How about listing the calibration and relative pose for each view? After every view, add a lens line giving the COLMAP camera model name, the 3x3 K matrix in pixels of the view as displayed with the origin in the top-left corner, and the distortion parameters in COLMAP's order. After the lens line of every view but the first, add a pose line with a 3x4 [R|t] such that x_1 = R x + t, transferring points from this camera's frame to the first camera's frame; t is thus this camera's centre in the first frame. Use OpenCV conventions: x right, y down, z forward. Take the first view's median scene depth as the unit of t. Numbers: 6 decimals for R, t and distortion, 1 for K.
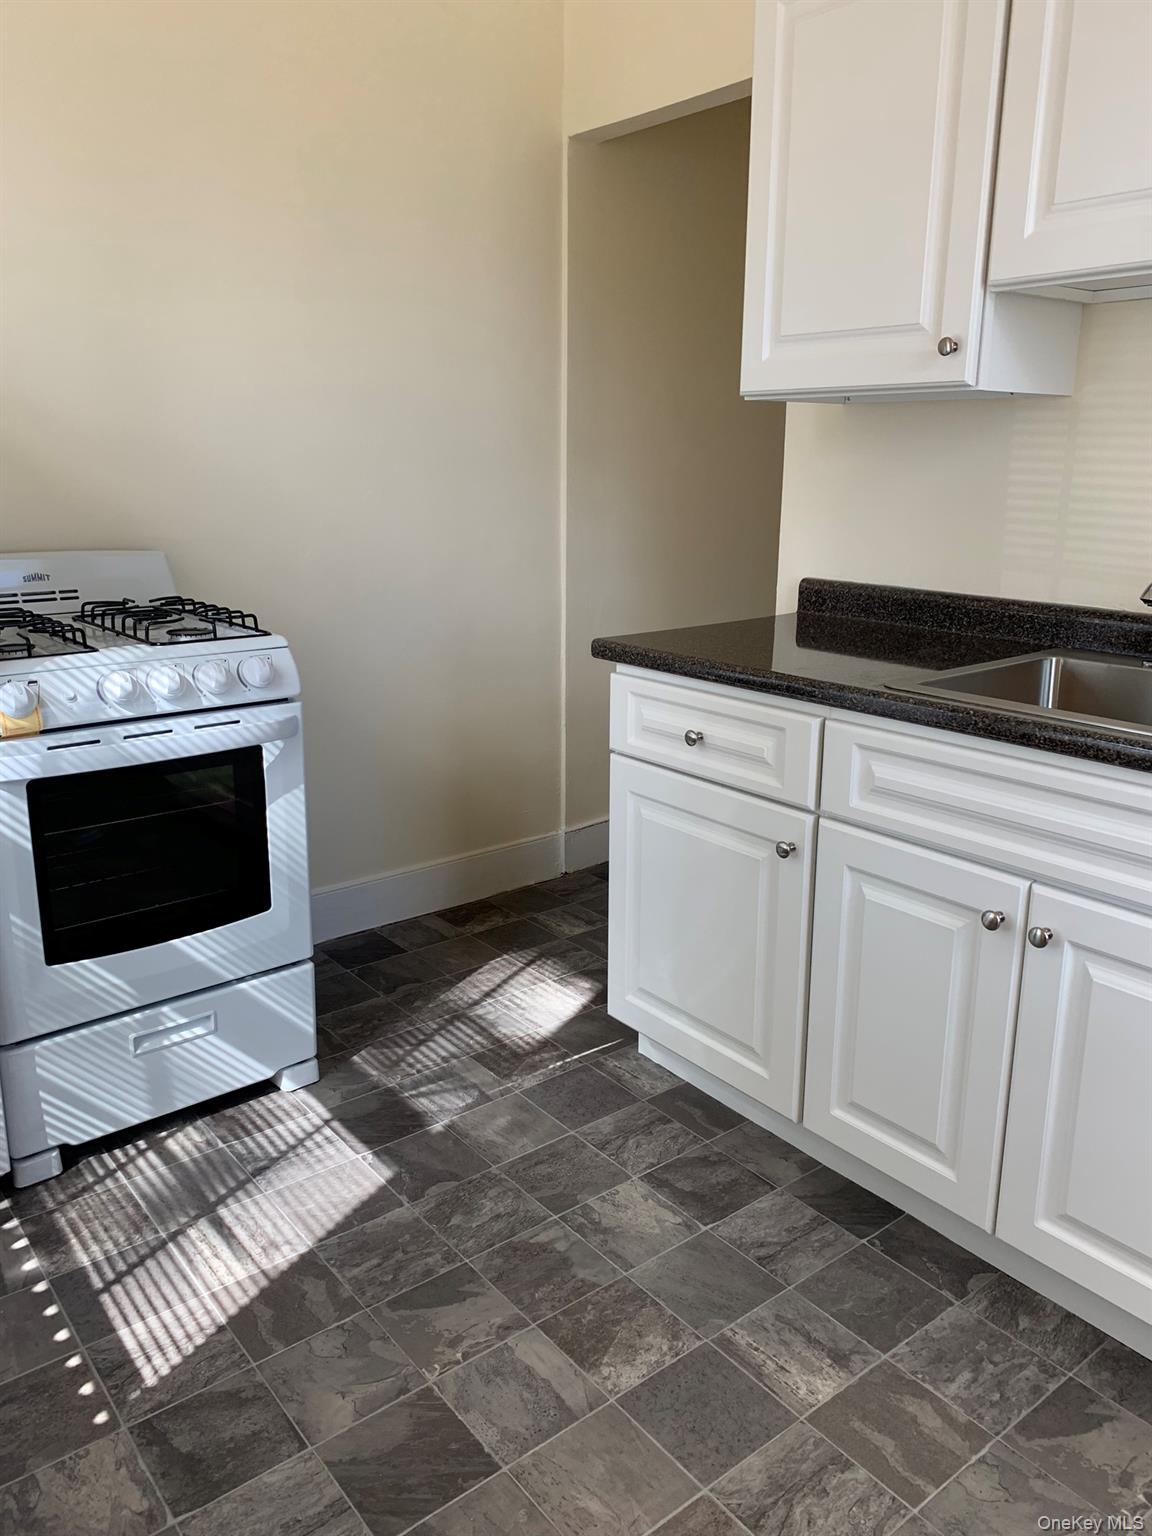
lens RADIAL K [[1204.3, 0, 589.4], [0, 1204.3, 765.9], [0, 0, 1]] dist [0.057331, -0.071564]
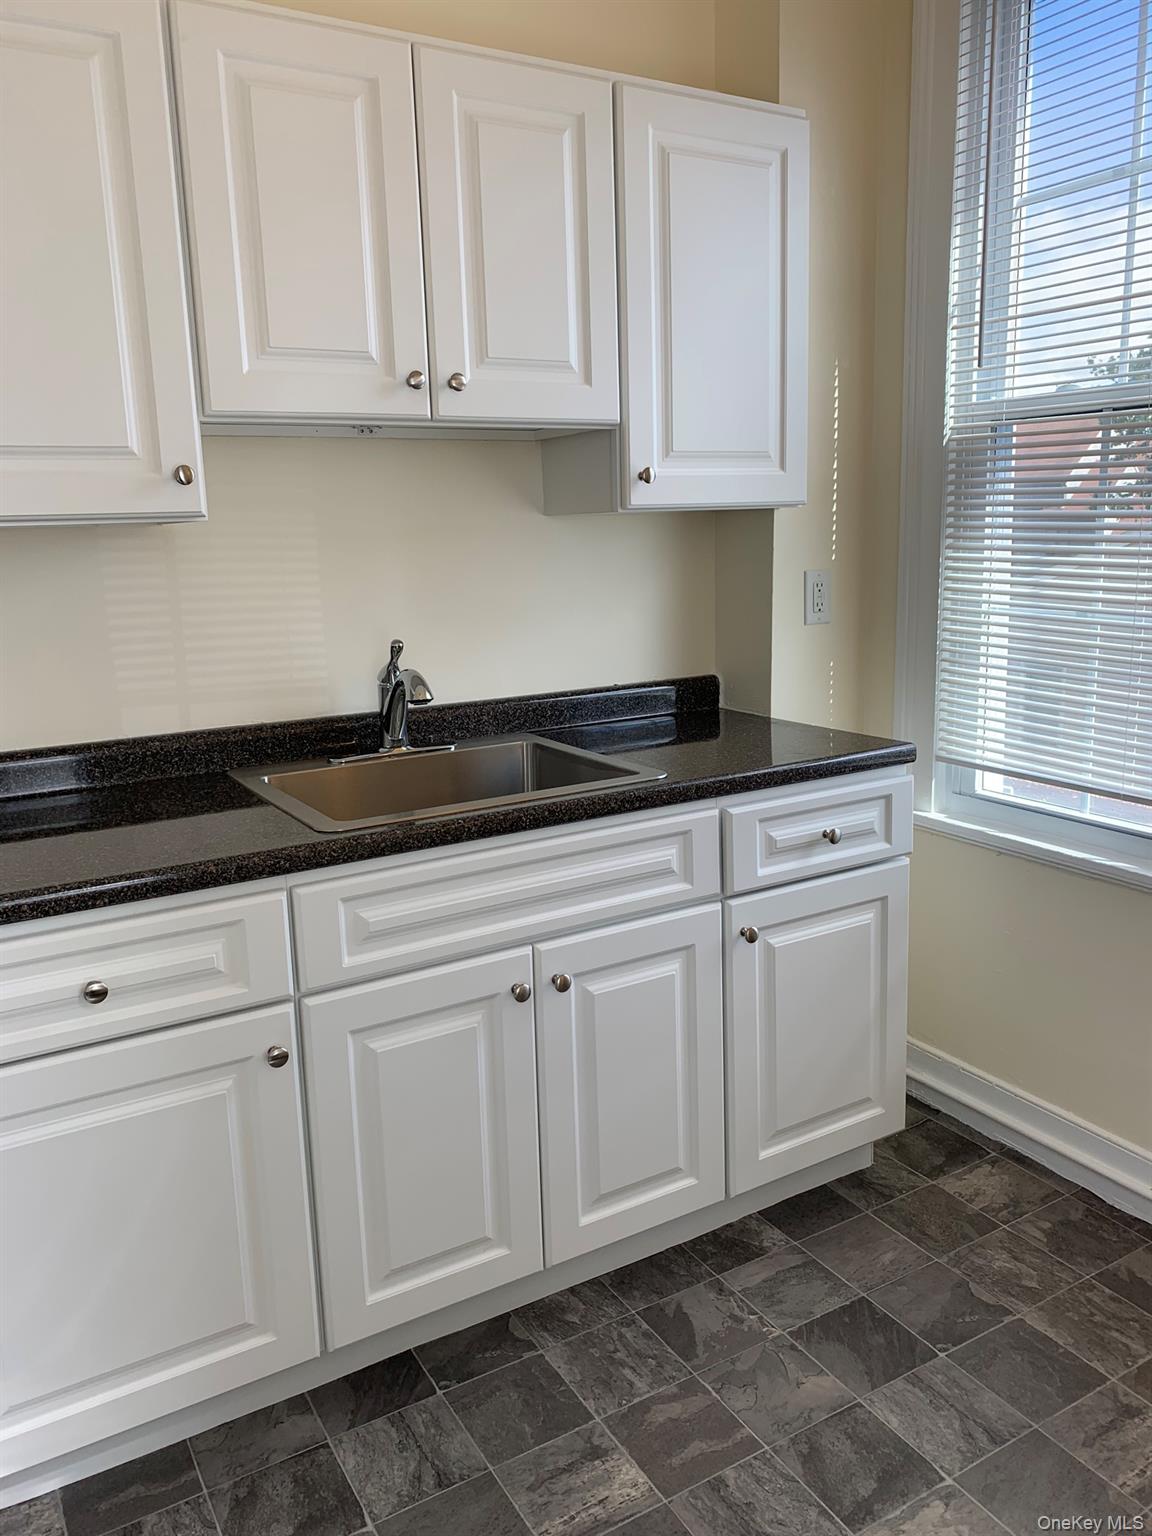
lens RADIAL K [[1204.3, 0, 545.8], [0, 1204.3, 755.6], [0, 0, 1]] dist [0.057331, -0.071564]
pose [[0.132769, -0.196374, 0.971499, -0.668688], [0.281104, 0.947389, 0.153084, -0.231823], [-0.950449, 0.252768, 0.180986, 0.698924]]
